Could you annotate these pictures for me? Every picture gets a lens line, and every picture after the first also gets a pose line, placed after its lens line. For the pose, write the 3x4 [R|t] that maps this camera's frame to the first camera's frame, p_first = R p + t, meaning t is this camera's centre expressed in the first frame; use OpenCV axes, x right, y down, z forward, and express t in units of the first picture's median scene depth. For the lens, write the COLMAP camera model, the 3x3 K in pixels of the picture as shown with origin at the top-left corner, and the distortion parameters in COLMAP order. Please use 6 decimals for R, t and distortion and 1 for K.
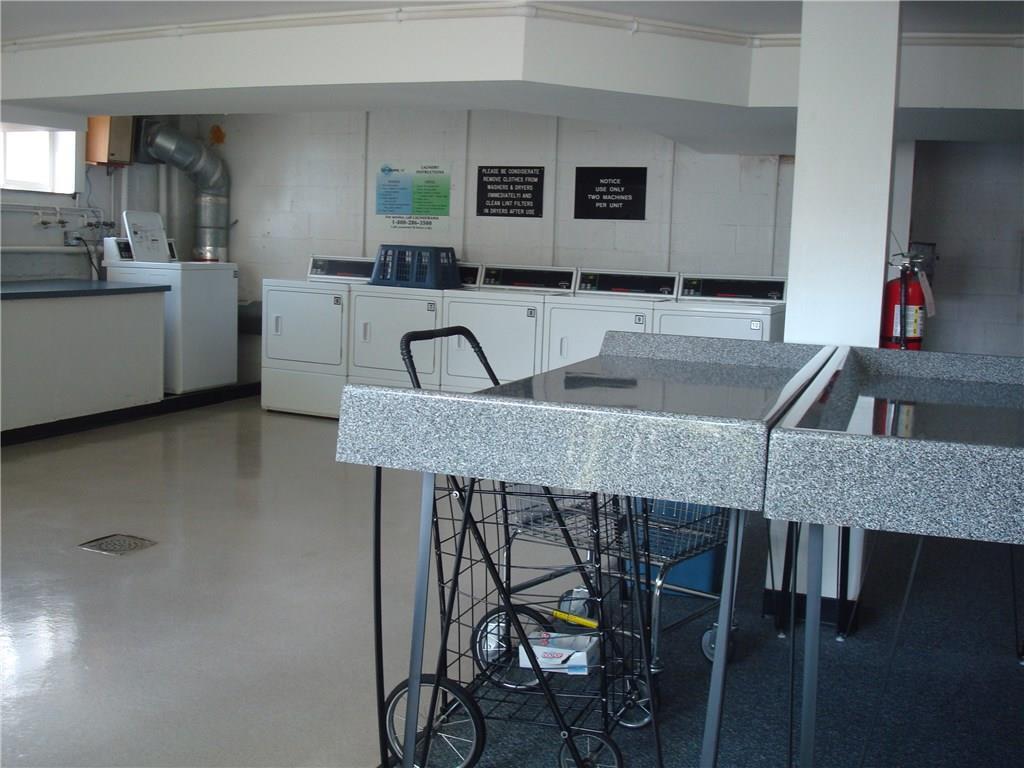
lens RADIAL K [[1067.5, 0, 511.2], [0, 1067.5, 384.0], [0, 0, 1]] dist [-0.111118, 0.000000]
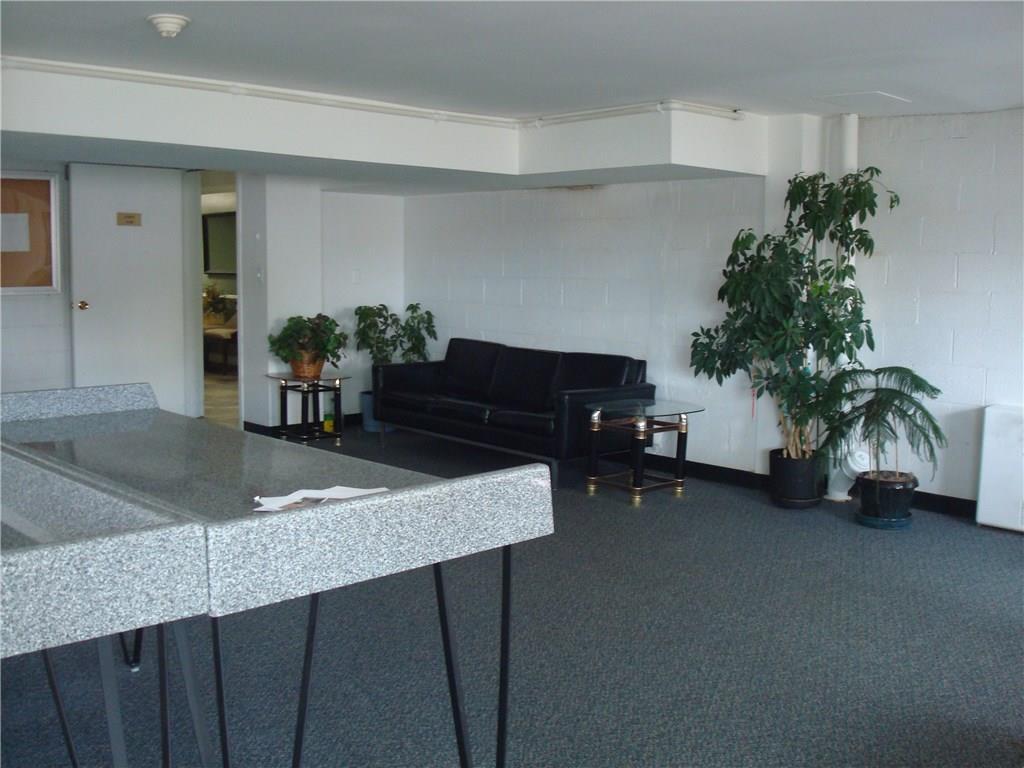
lens RADIAL K [[1067.5, 0, 511.7], [0, 1067.5, 383.4], [0, 0, 1]] dist [-0.111118, 0.000000]
pose [[0.435325, -0.136239, 0.889905, -0.484766], [0.116663, 0.988685, 0.094293, -0.149604], [-0.892683, 0.062771, 0.446293, 0.300567]]
